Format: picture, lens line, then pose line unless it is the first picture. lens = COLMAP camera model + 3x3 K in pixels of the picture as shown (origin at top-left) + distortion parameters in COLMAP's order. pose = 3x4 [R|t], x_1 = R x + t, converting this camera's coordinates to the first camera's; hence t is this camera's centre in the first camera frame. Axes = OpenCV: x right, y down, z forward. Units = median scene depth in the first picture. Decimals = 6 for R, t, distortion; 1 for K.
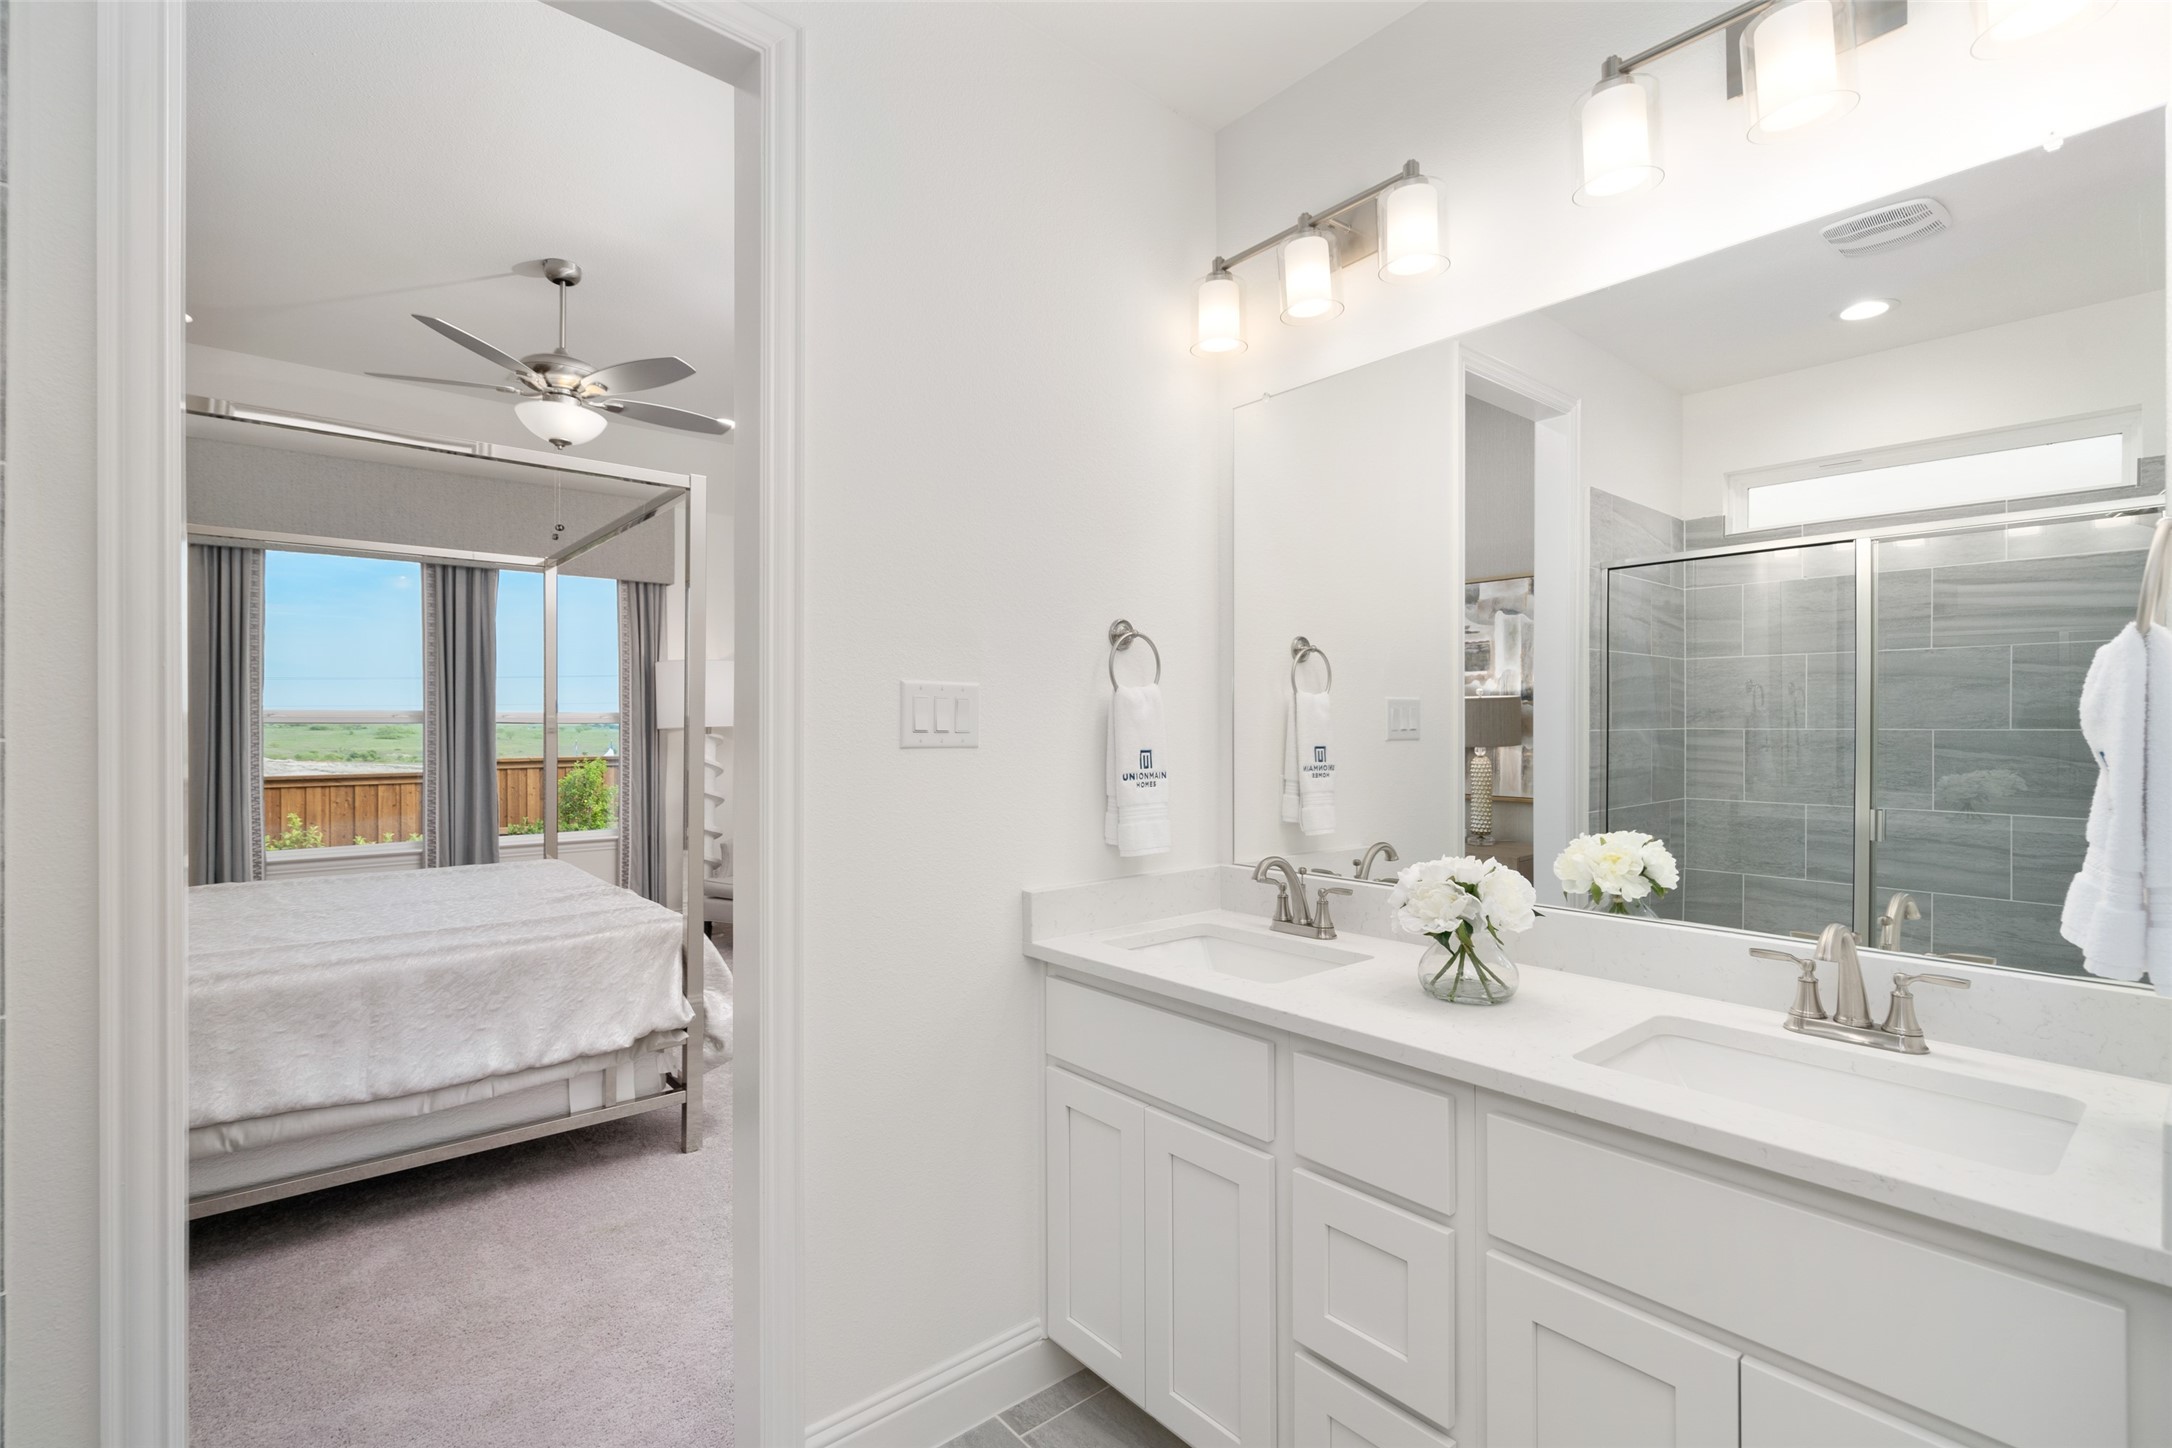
lens RADIAL K [[975.2, 0, 1086.0], [0, 975.2, 724.0], [0, 0, 1]] dist [-0.025899, -0.000216]
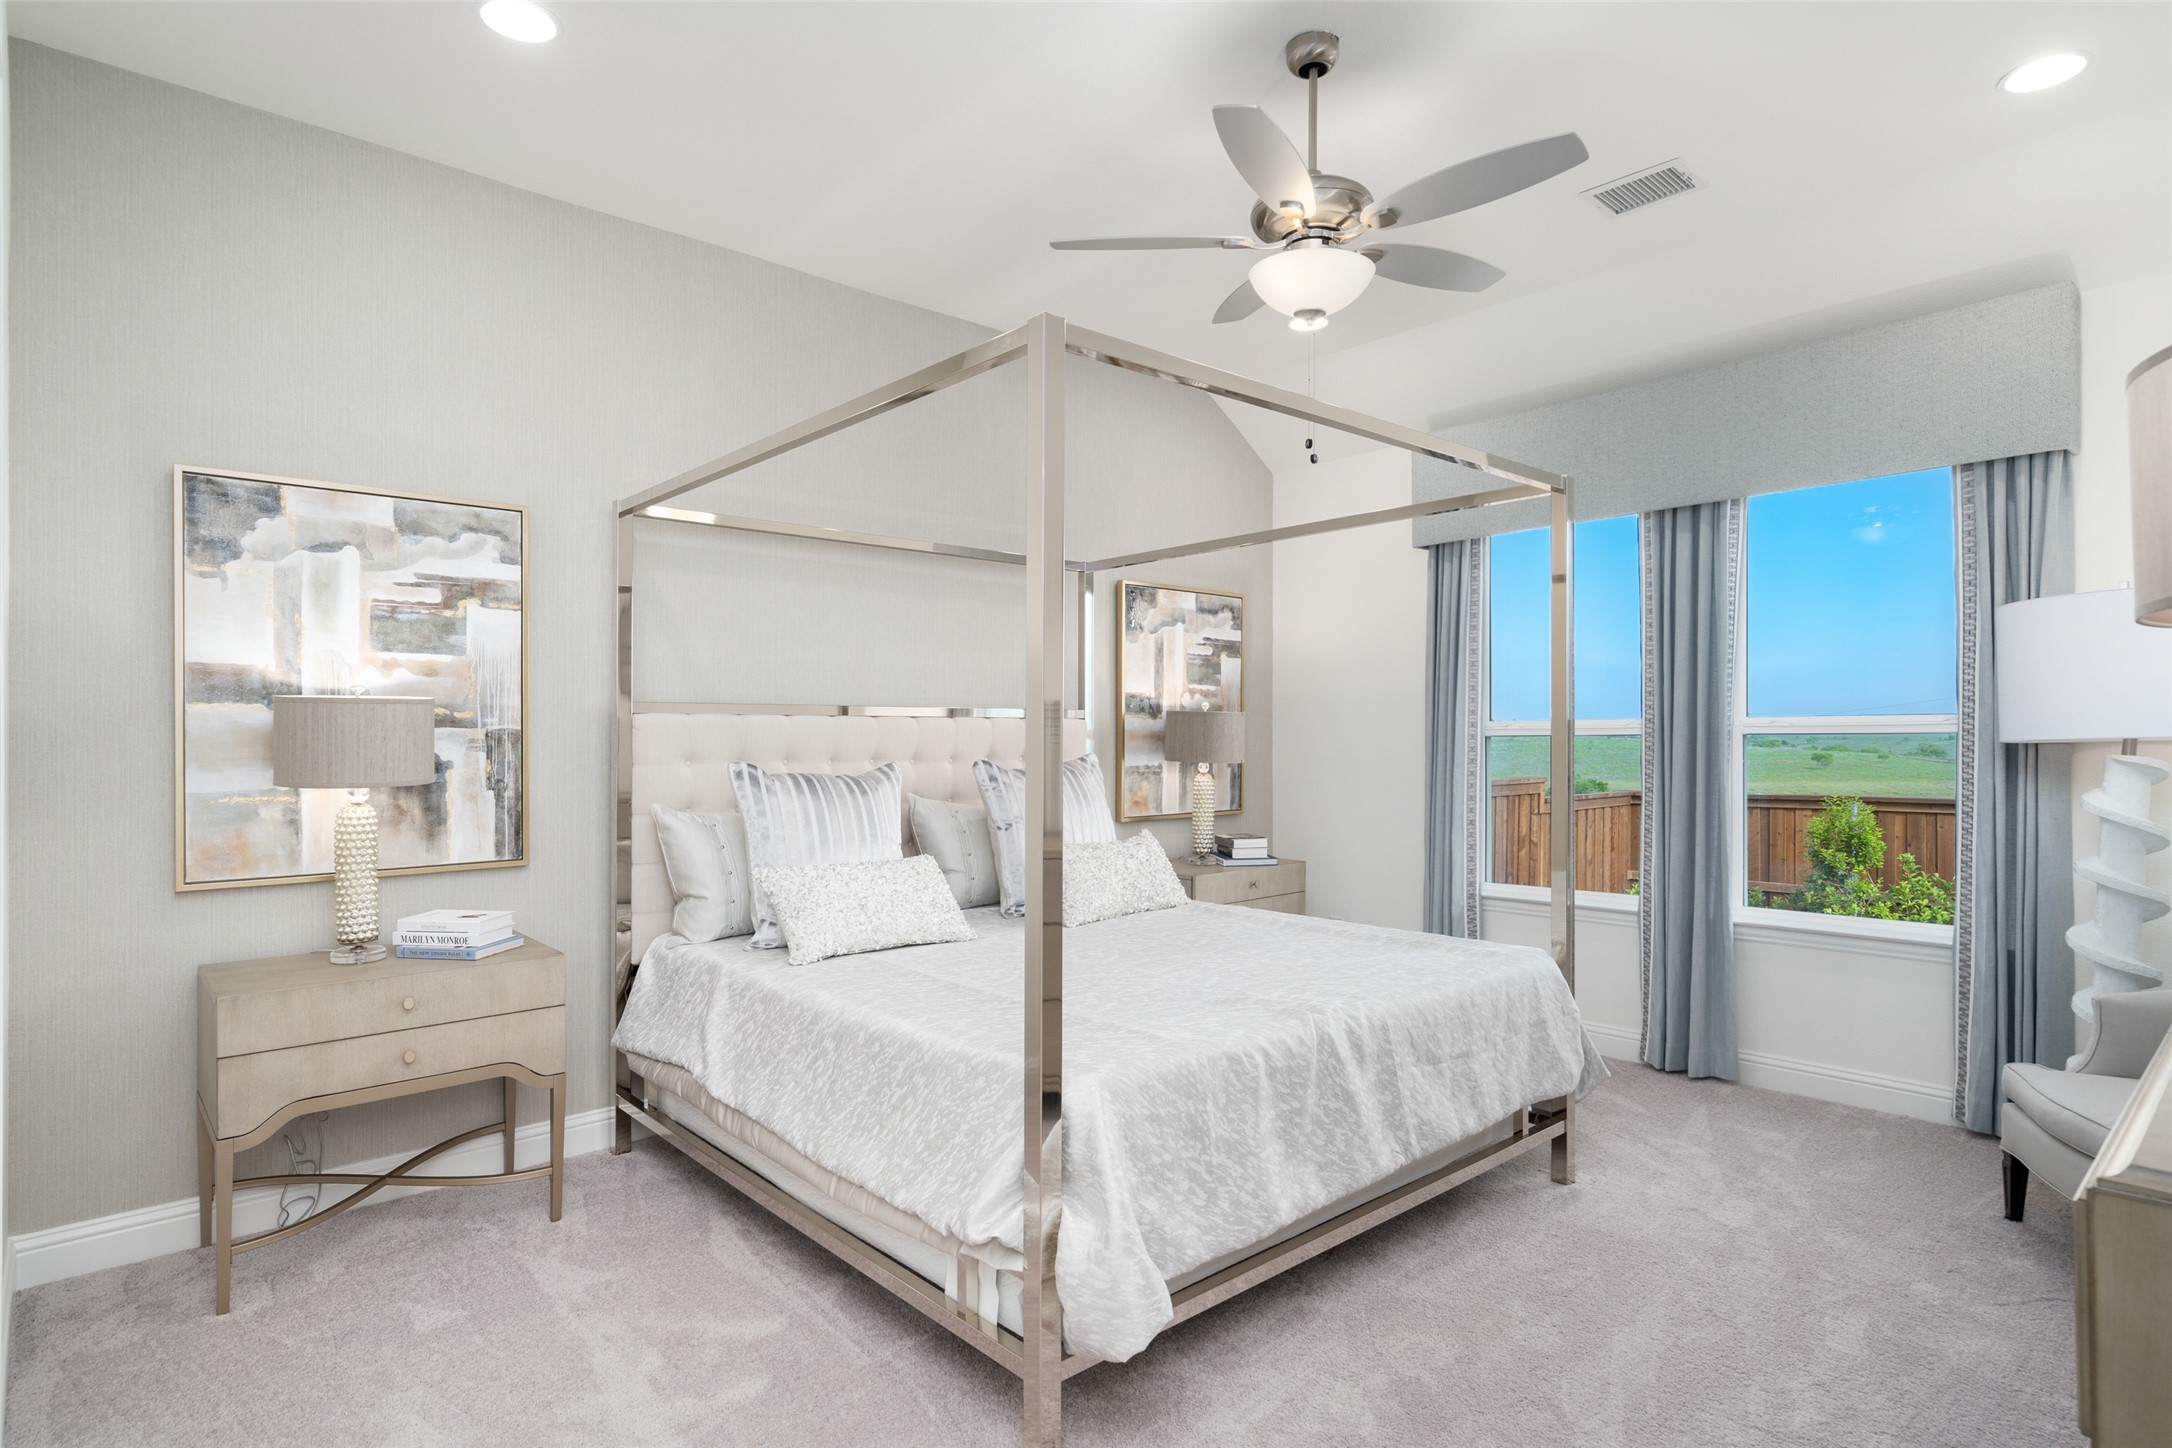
lens RADIAL K [[1152.9, 0, 1082.7], [0, 1152.9, 739.9], [0, 0, 1]] dist [0.001440, 0.000091]
pose [[0.028006, 0.002760, -0.999604, 0.125671], [0.007890, 0.999964, 0.002982, -0.001902], [0.999577, -0.007970, 0.027983, 0.429092]]
